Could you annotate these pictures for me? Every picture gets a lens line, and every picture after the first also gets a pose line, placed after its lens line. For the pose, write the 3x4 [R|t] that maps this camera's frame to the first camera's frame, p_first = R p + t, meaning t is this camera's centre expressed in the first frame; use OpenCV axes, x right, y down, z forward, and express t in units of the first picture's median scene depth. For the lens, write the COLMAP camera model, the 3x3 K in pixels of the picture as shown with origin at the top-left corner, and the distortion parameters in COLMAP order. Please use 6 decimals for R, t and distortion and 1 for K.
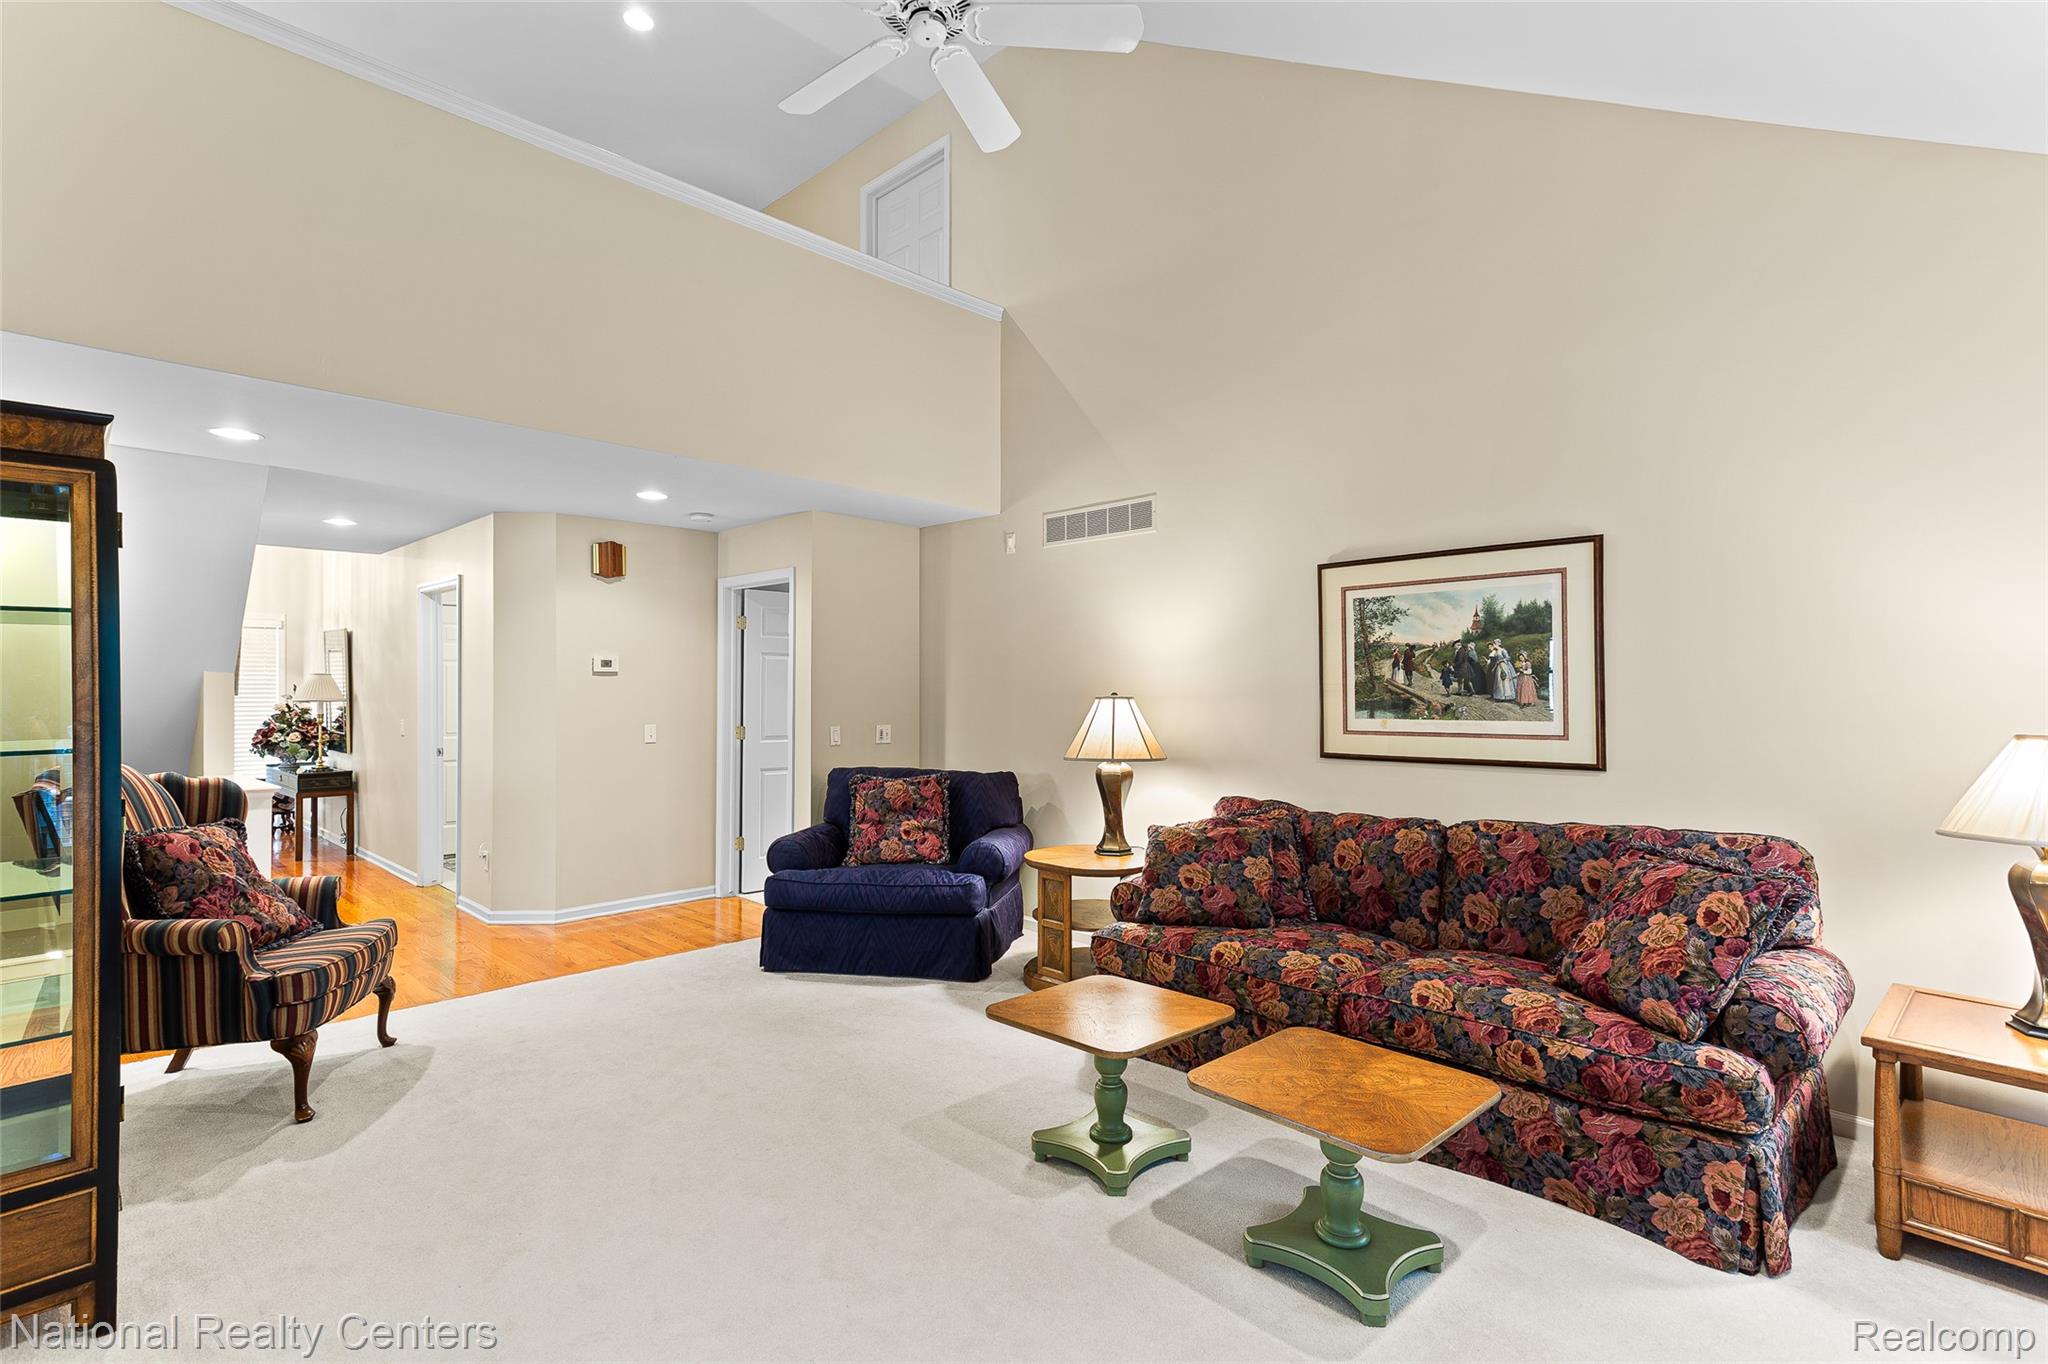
lens RADIAL K [[977.7, 0, 1019.7], [0, 977.7, 690.0], [0, 0, 1]] dist [0.026208, 0.006302]
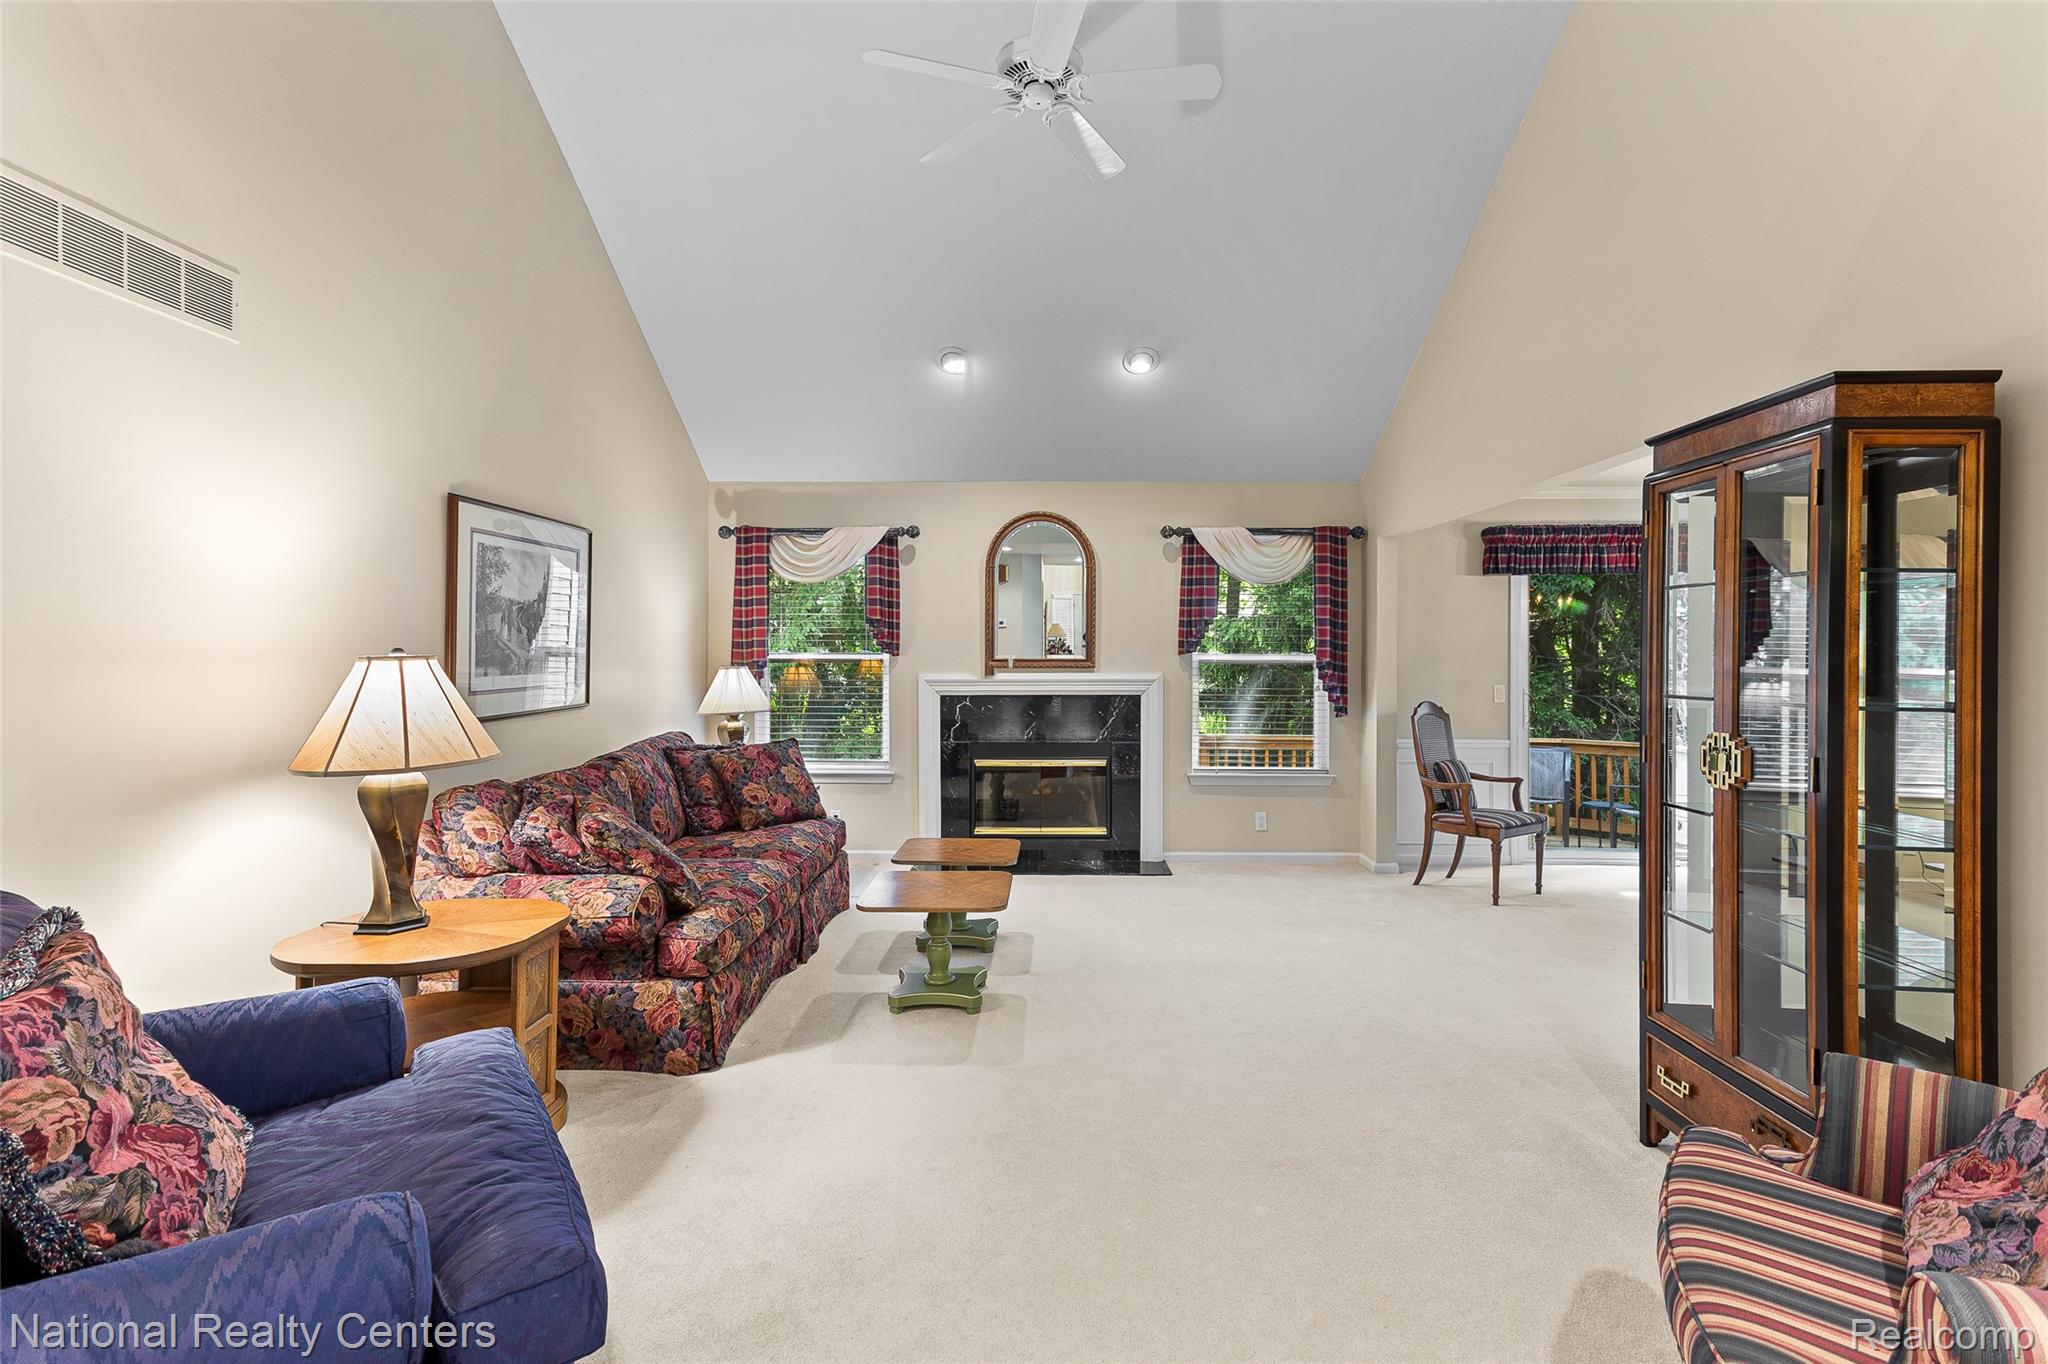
lens RADIAL K [[977.7, 0, 1031.9], [0, 977.7, 645.3], [0, 0, 1]] dist [0.026208, 0.006302]
pose [[-0.701224, 0.002464, 0.712936, -0.669474], [-0.003112, 0.999974, -0.006517, 0.004419], [-0.712934, -0.006789, -0.701198, 1.310791]]
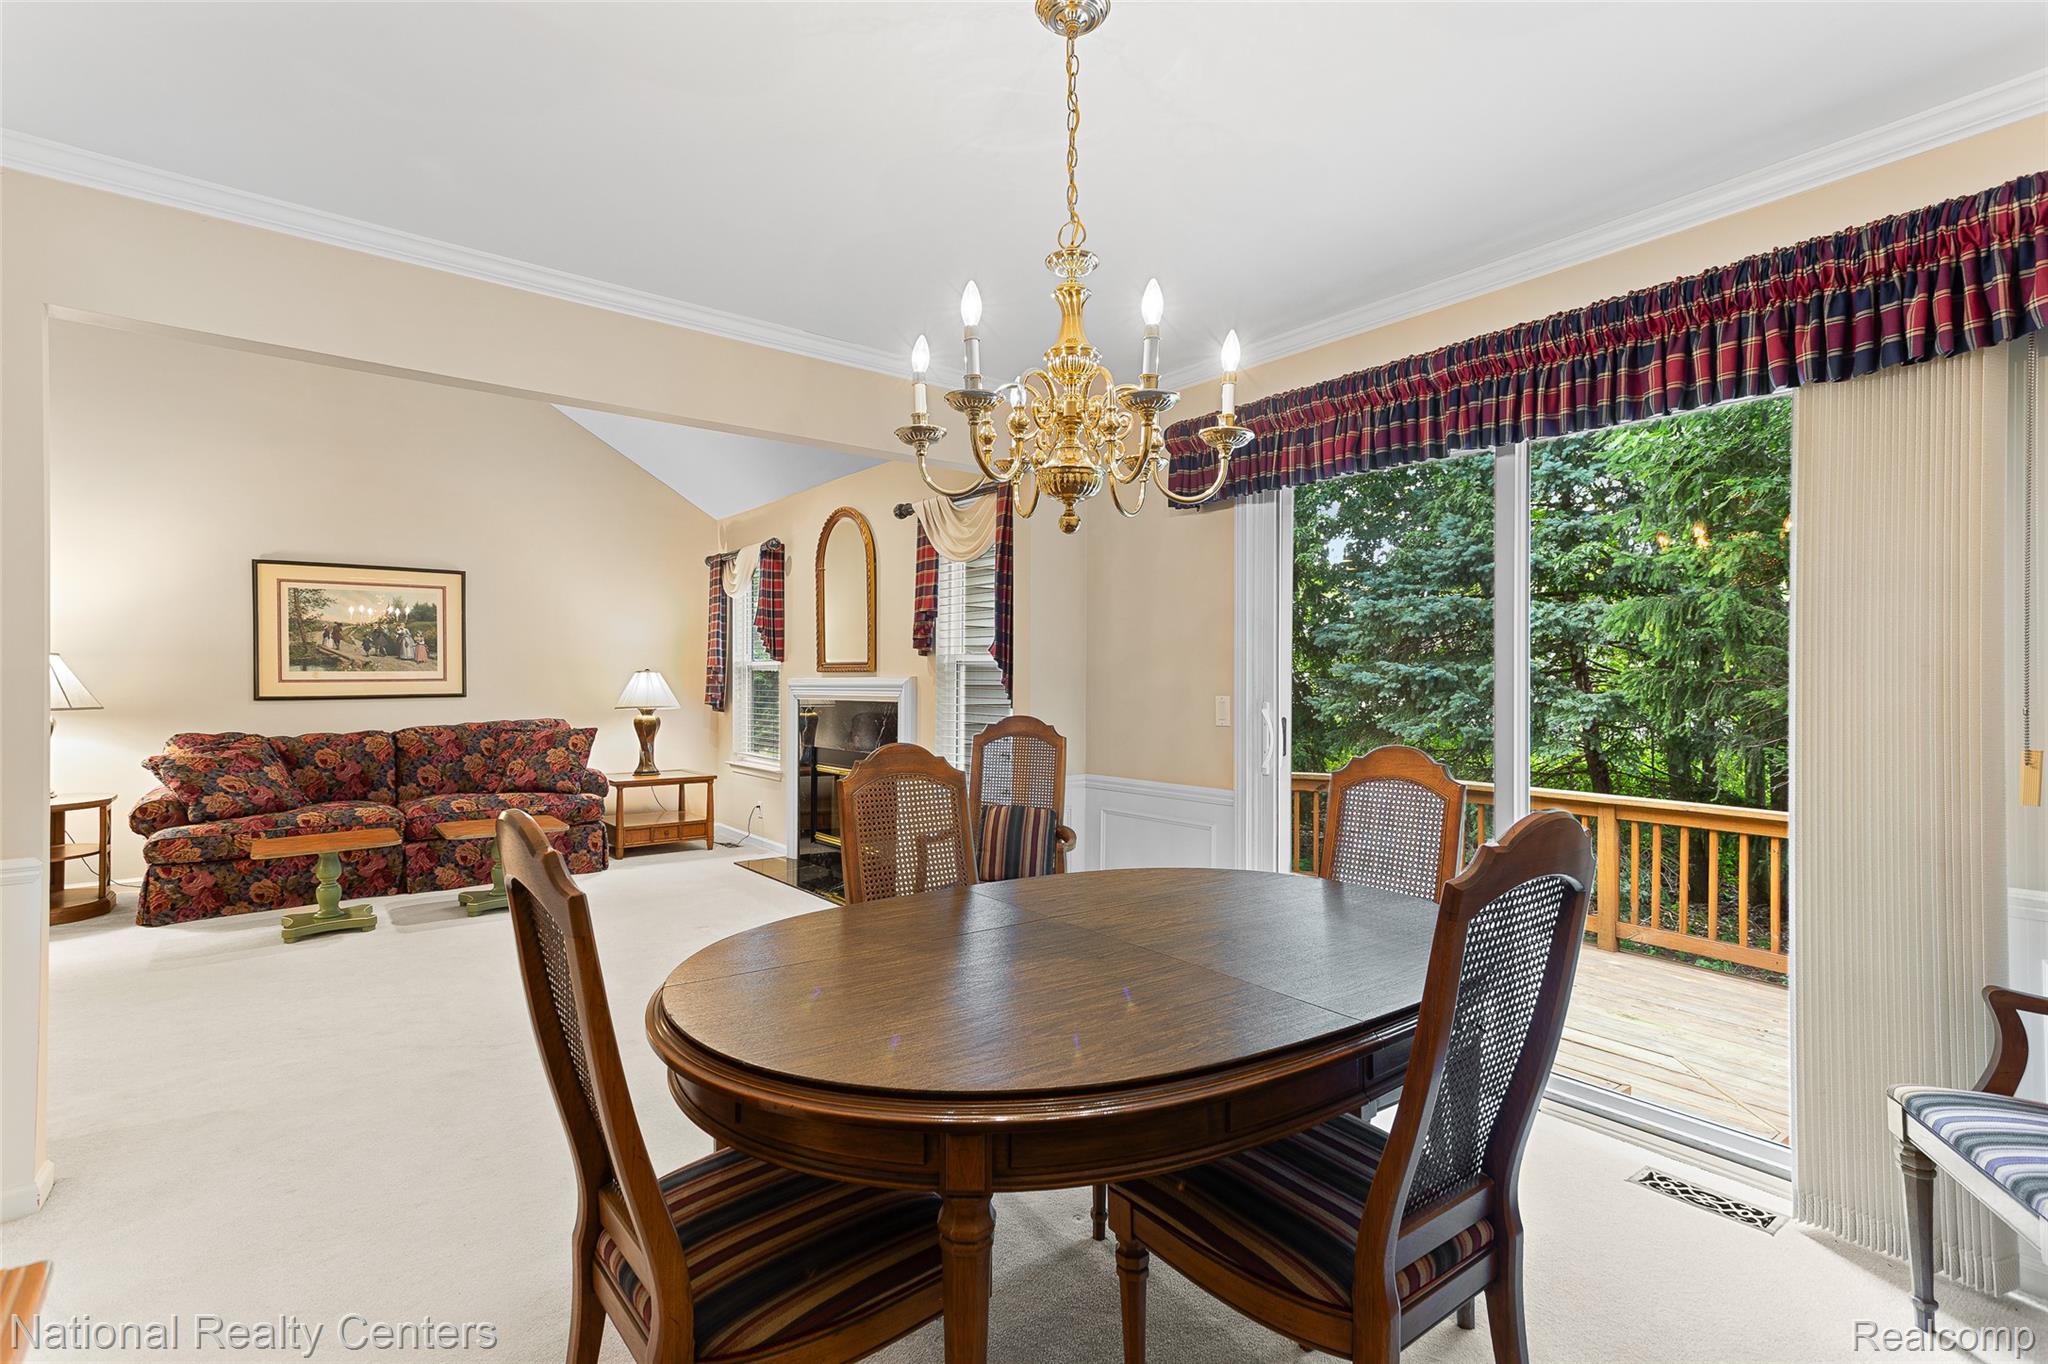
lens RADIAL K [[977.7, 0, 1036.6], [0, 977.7, 673.1], [0, 0, 1]] dist [0.026208, 0.006302]
pose [[0.115537, 0.002894, 0.993299, -1.008311], [-0.001146, 0.999995, -0.002780, 0.035409], [-0.993303, -0.000817, 0.115540, -0.261576]]
